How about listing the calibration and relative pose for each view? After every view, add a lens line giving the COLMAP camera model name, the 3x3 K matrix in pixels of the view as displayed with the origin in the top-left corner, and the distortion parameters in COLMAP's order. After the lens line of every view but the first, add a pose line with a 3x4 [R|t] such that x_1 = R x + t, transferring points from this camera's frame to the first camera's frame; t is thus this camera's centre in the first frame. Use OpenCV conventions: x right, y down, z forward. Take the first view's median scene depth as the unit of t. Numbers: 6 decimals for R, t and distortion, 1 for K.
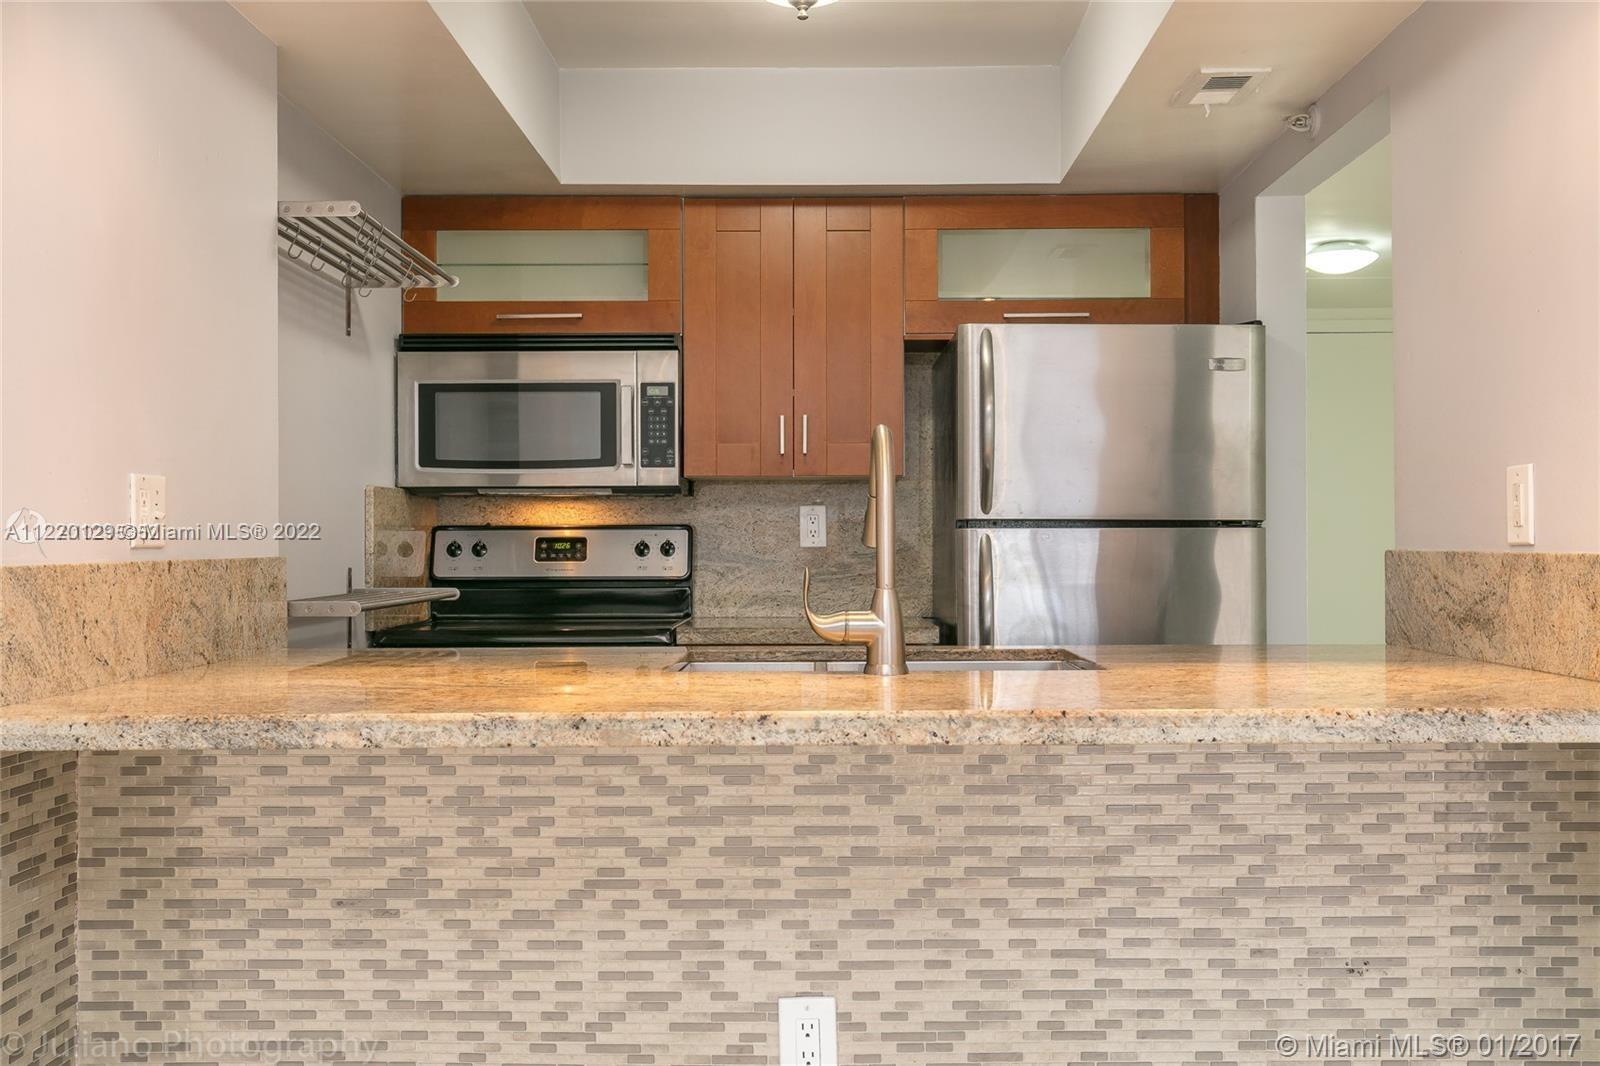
lens RADIAL K [[1542.9, 0, 800.3], [0, 1542.9, 527.2], [0, 0, 1]] dist [-0.000258, 0.003941]
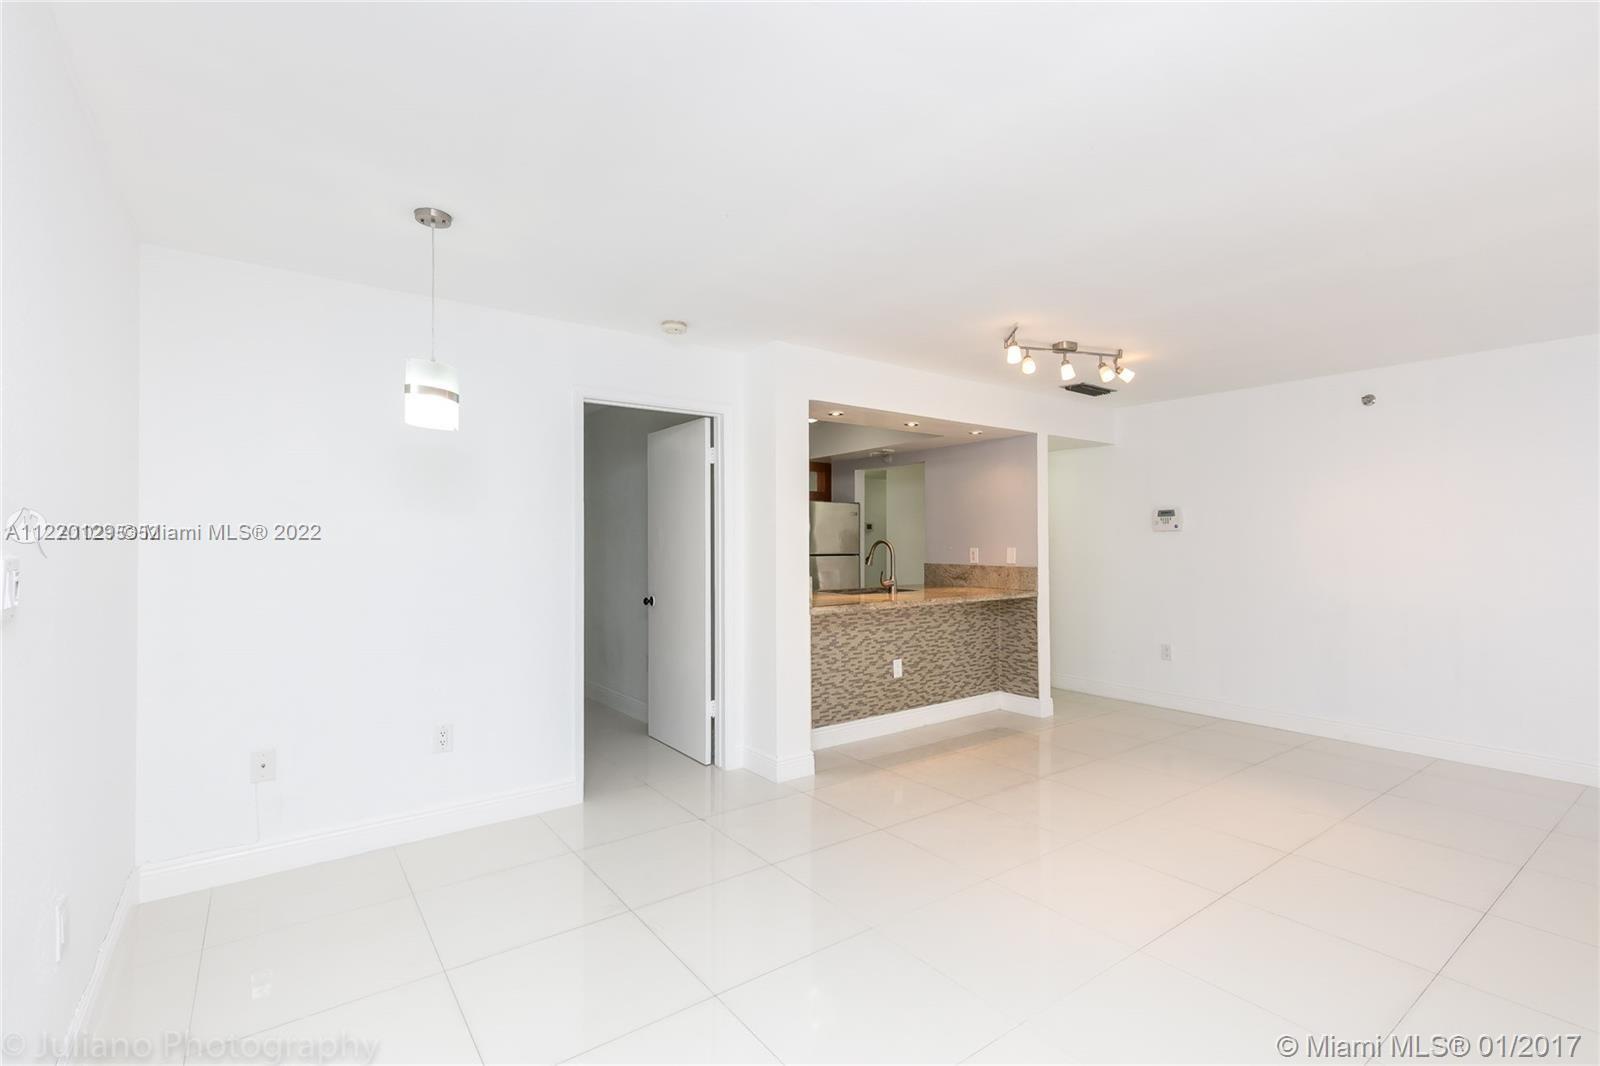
lens RADIAL K [[719.5, 0, 800.0], [0, 719.5, 533.0], [0, 0, 1]] dist [0.003888, -0.000802]
pose [[0.792550, 0.010275, 0.609721, -1.625286], [-0.007974, 0.999947, -0.006487, -0.078191], [-0.609755, 0.000280, 0.792590, -0.617611]]
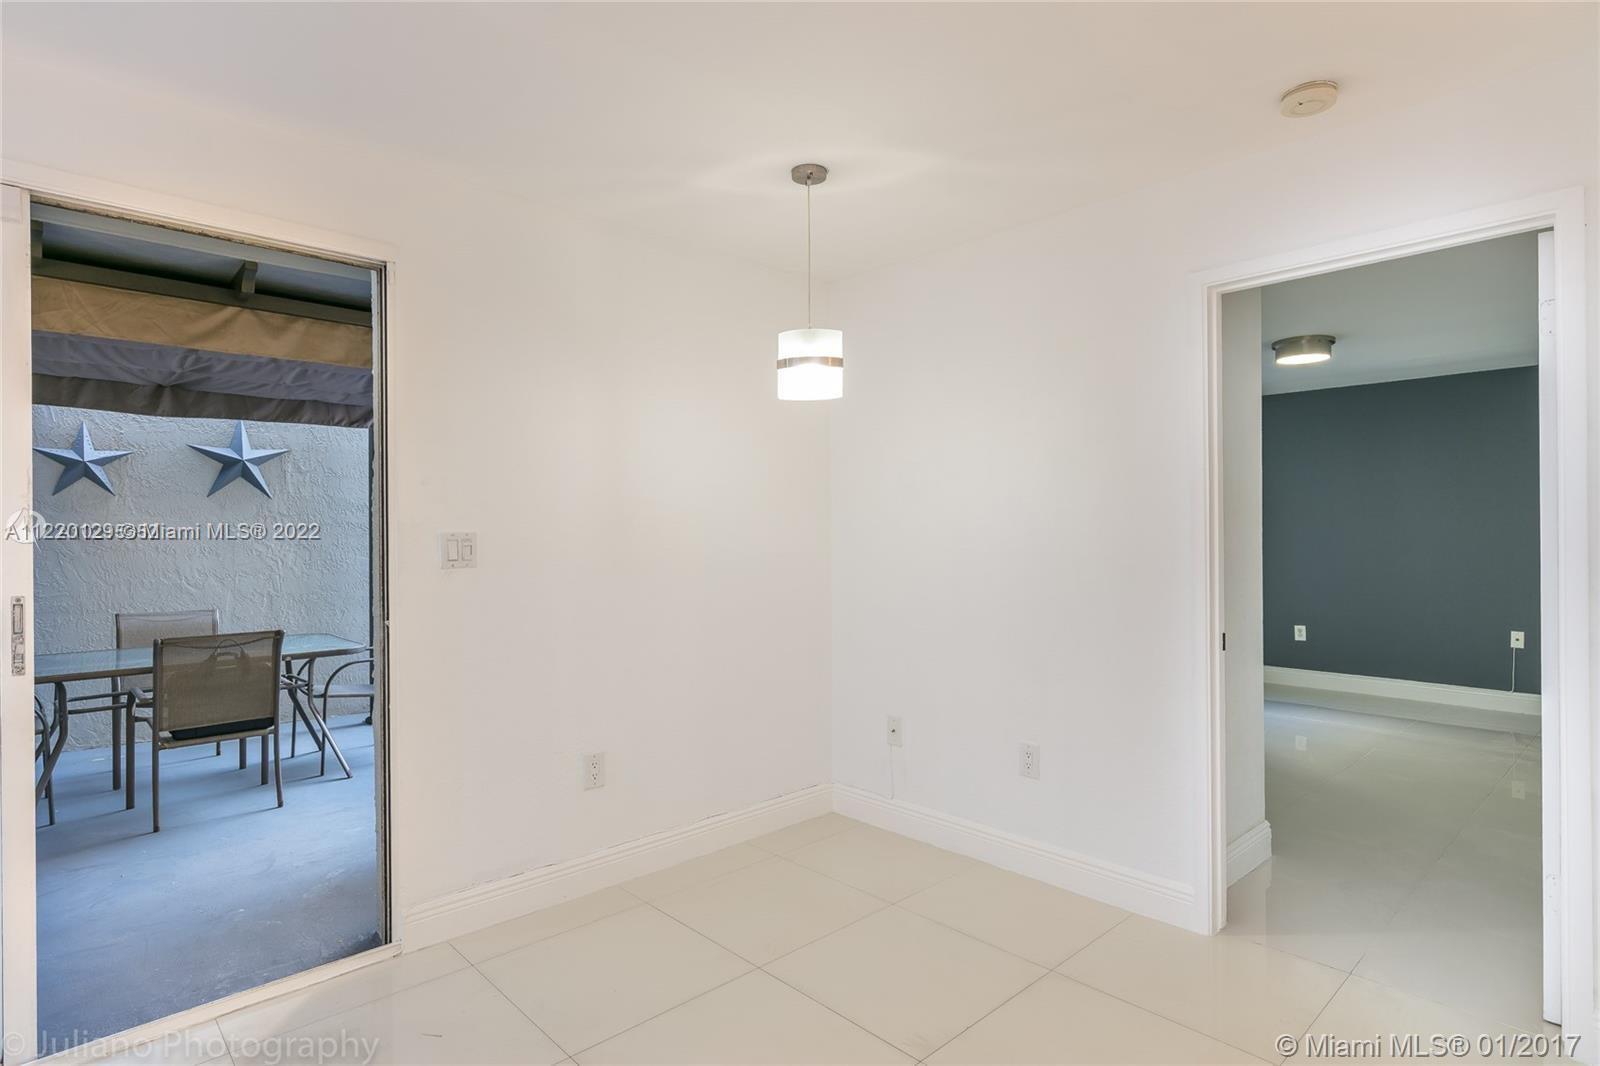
lens RADIAL K [[844.1, 0, 800.0], [0, 844.1, 533.0], [0, 0, 1]] dist [0.020740, 0.000090]
pose [[0.692812, -0.000049, -0.721118, -0.503751], [0.013159, 0.999834, 0.012575, -0.064517], [0.720998, -0.018202, 0.692698, -0.249463]]
